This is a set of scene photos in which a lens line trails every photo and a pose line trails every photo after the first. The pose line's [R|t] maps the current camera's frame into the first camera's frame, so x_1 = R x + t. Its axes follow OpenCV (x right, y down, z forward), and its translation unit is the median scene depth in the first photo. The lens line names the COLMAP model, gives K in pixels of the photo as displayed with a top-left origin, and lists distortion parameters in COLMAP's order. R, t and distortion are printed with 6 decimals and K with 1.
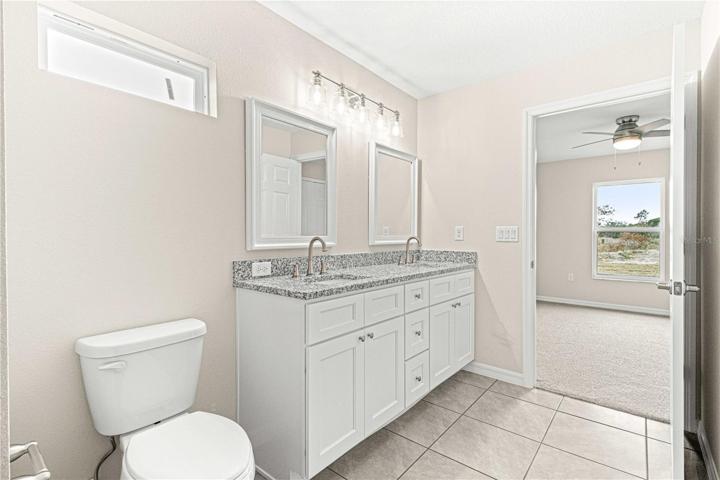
lens RADIAL K [[338.3, 0, 359.5], [0, 338.3, 234.6], [0, 0, 1]] dist [-0.026451, -0.000505]
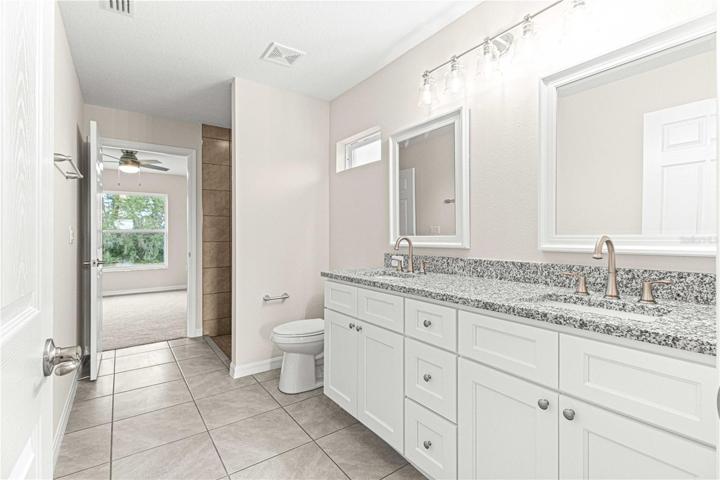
lens RADIAL K [[338.3, 0, 359.5], [0, 338.3, 234.6], [0, 0, 1]] dist [-0.026451, -0.000505]
pose [[-0.269252, -0.003030, -0.963065, 0.887745], [0.004639, 0.999979, -0.004443, 0.004106], [0.963059, -0.005664, -0.269232, 1.074177]]
